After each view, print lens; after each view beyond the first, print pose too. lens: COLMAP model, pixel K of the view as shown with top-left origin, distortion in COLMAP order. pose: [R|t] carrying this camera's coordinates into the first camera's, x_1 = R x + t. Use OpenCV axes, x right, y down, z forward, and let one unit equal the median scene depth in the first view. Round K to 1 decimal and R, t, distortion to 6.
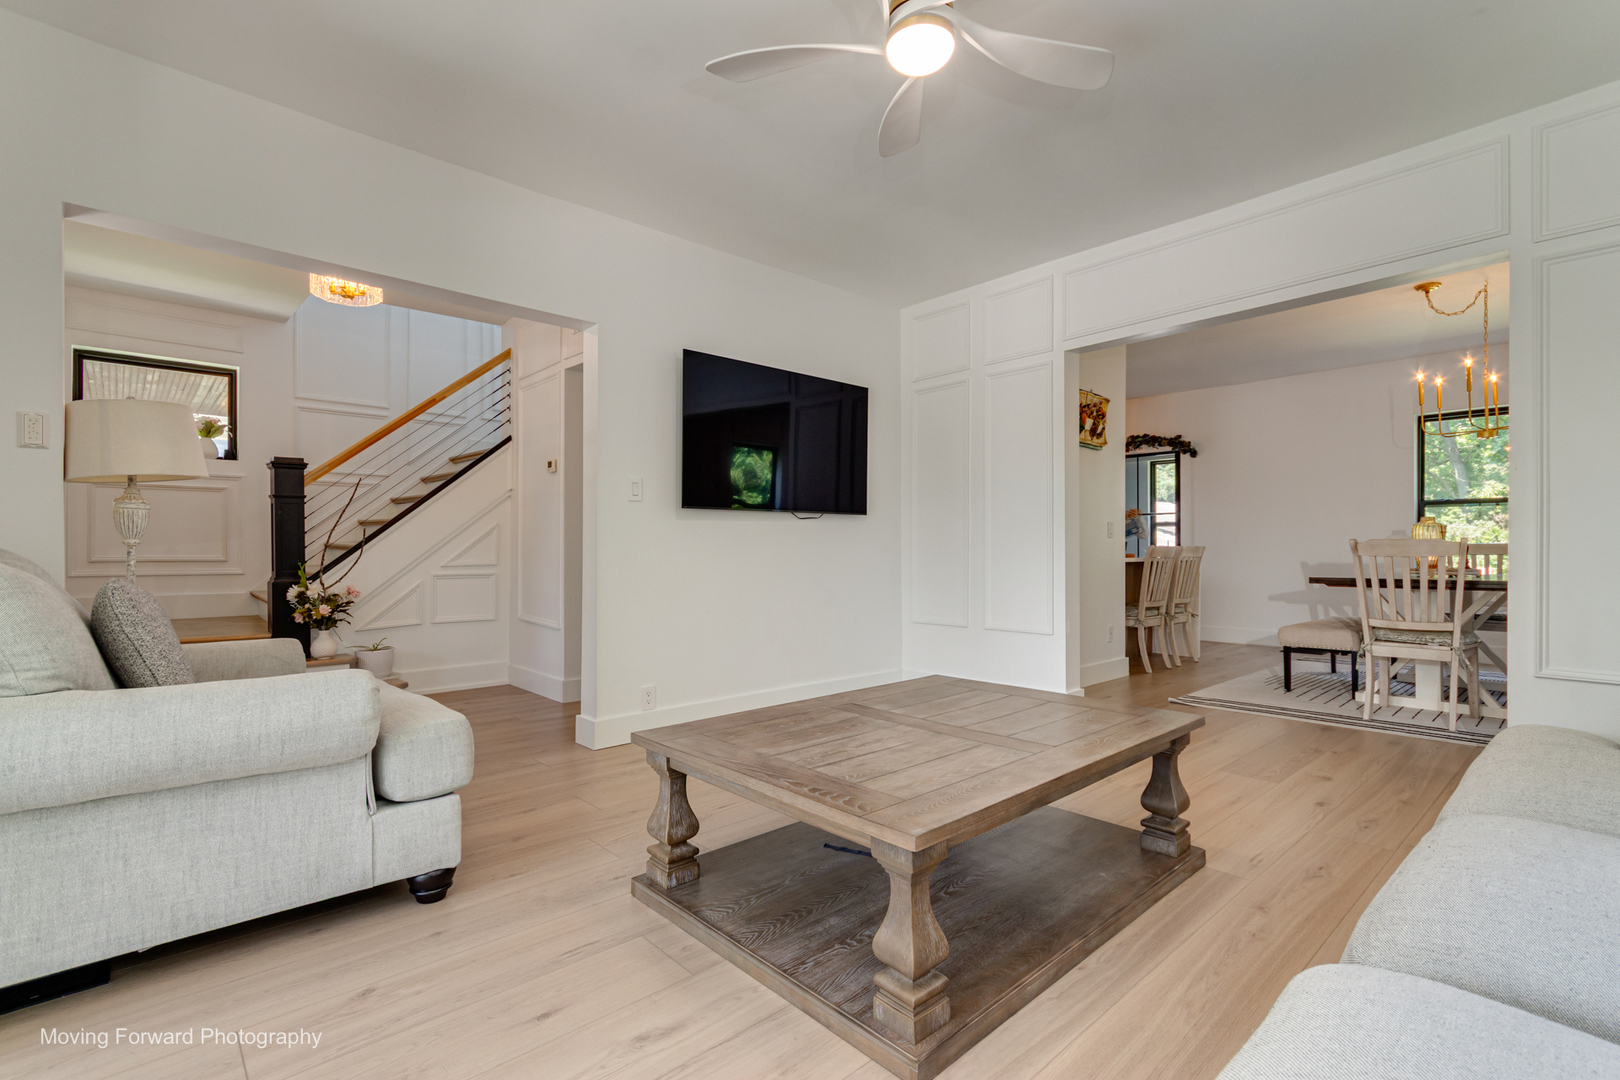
lens RADIAL K [[776.1, 0, 817.9], [0, 776.1, 545.1], [0, 0, 1]] dist [0.005629, 0.000278]
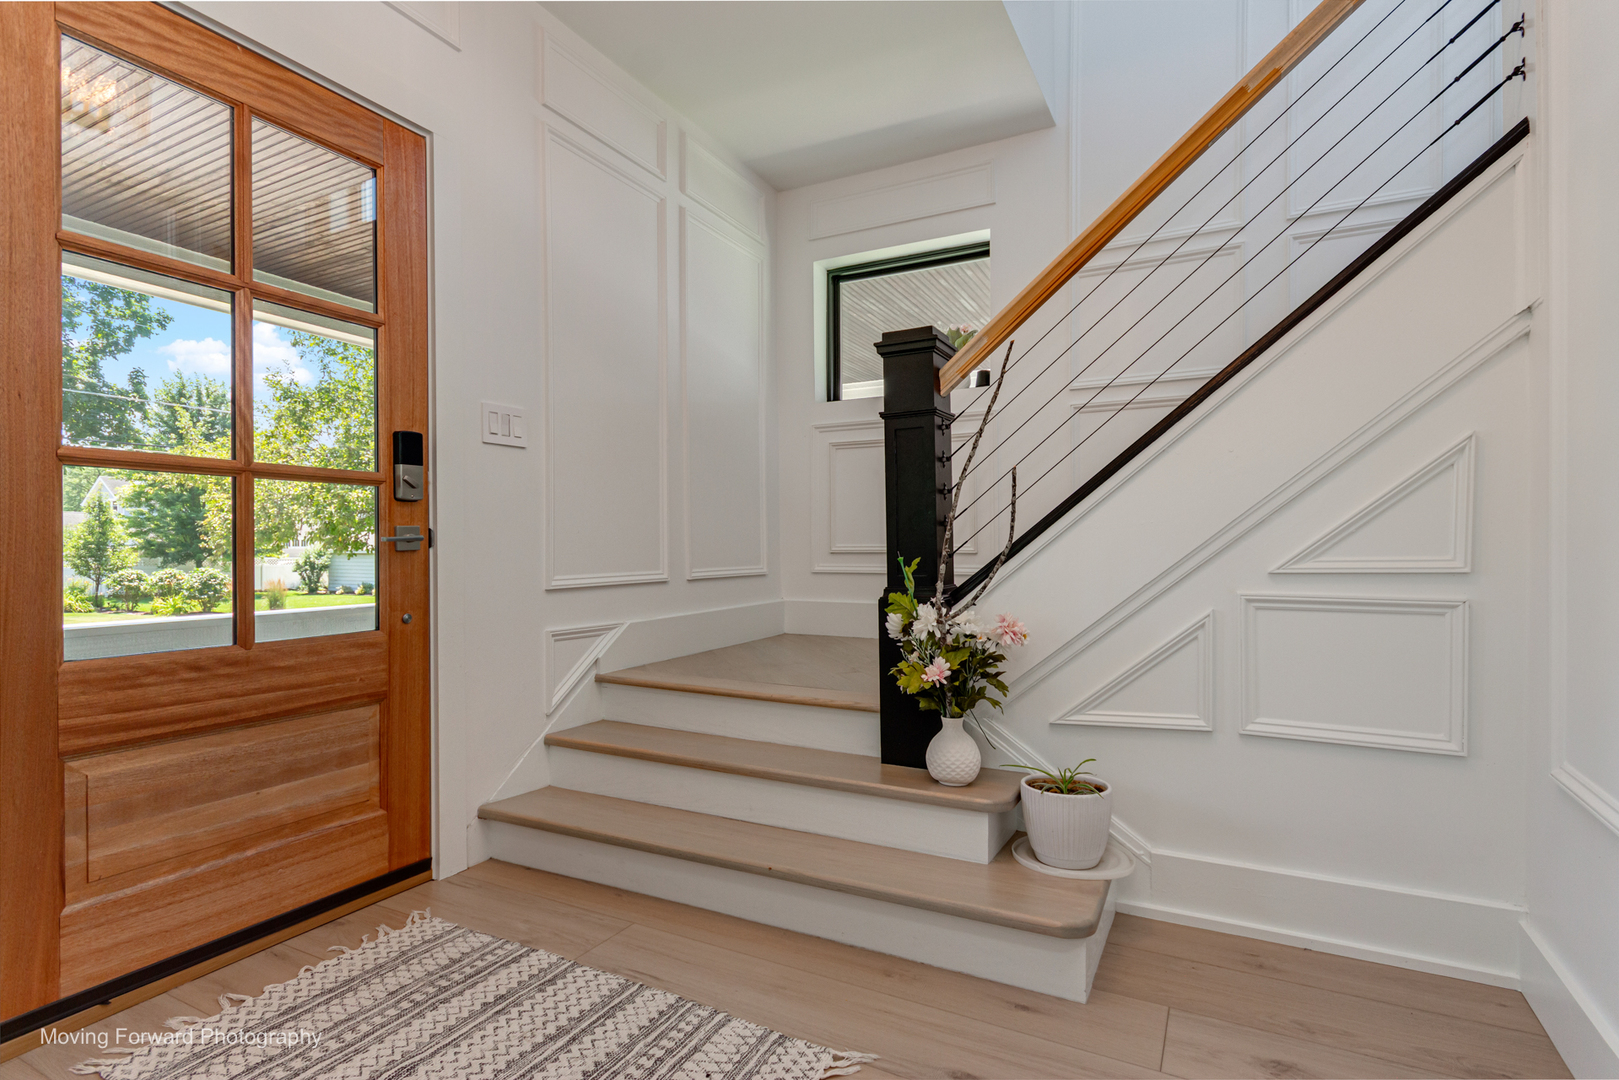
lens RADIAL K [[797.1, 0, 809.9], [0, 797.1, 541.9], [0, 0, 1]] dist [0.004460, 0.000410]
pose [[0.308588, -0.006347, -0.951175, -0.589765], [0.008206, 0.999958, -0.004010, 0.036714], [0.951161, -0.006568, 0.308627, 1.940946]]
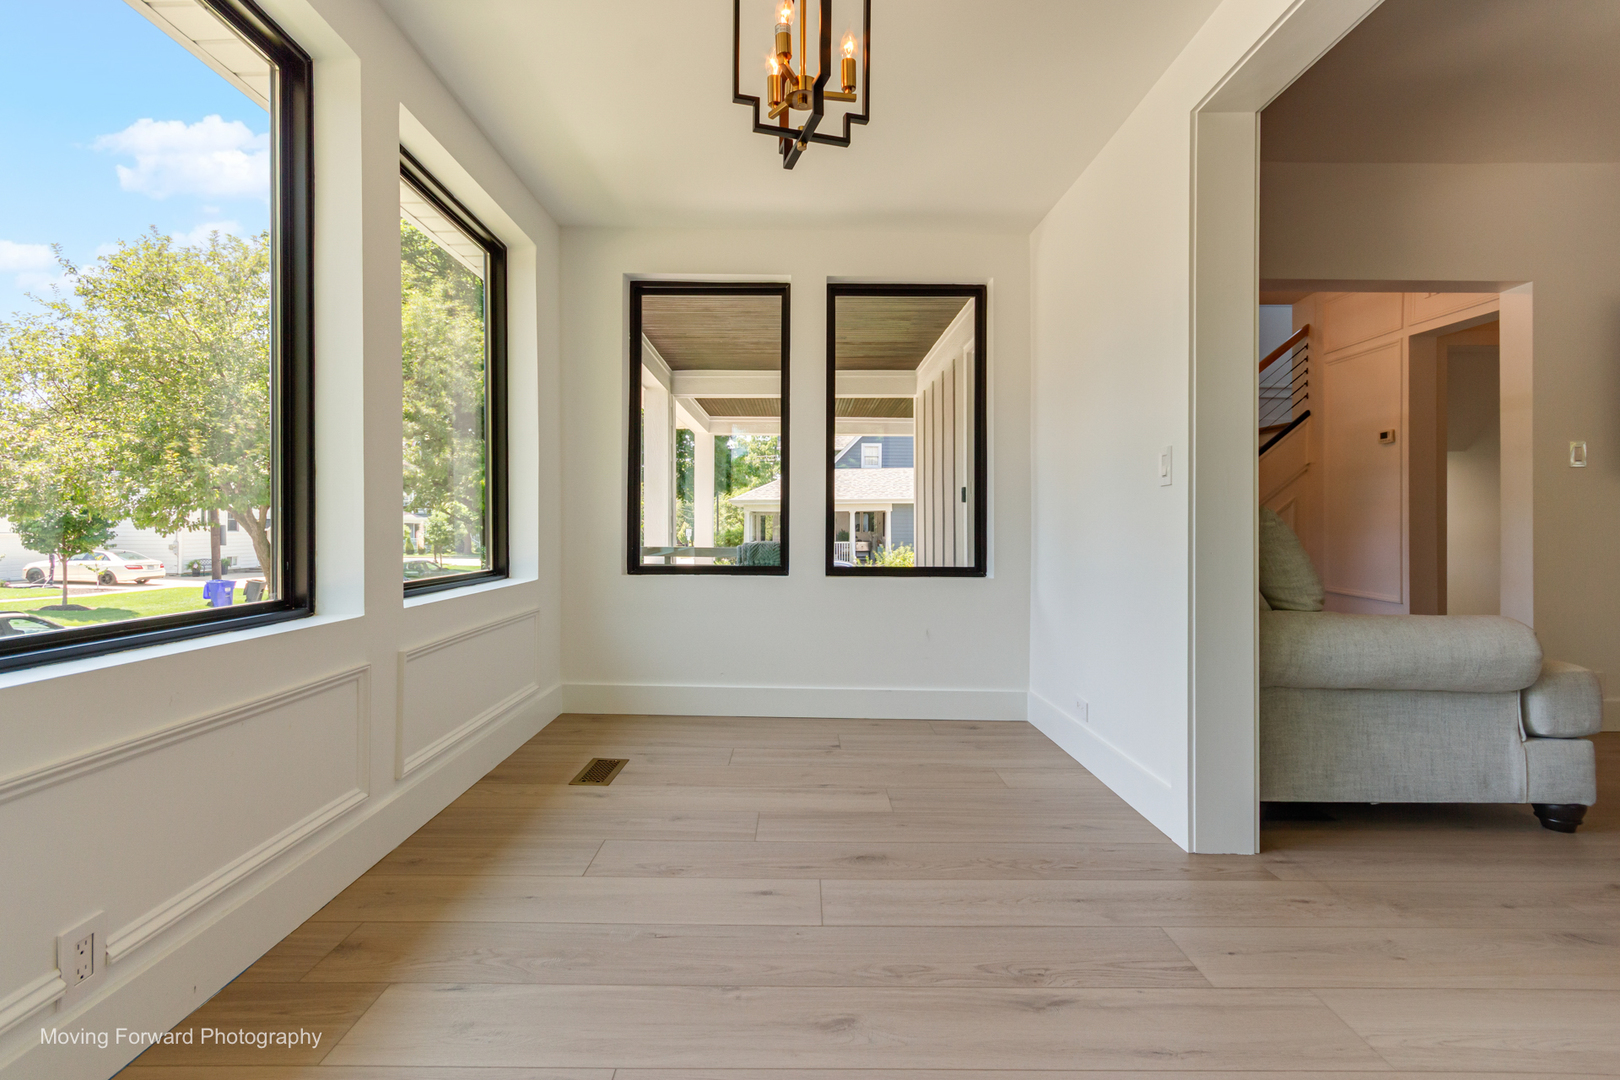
lens RADIAL K [[776.1, 0, 817.4], [0, 776.1, 526.0], [0, 0, 1]] dist [0.005629, 0.000278]
pose [[0.729900, 0.002915, -0.683547, -0.502622], [-0.000369, 0.999992, 0.003871, 0.017588], [0.683553, -0.002573, 0.729896, -0.532242]]
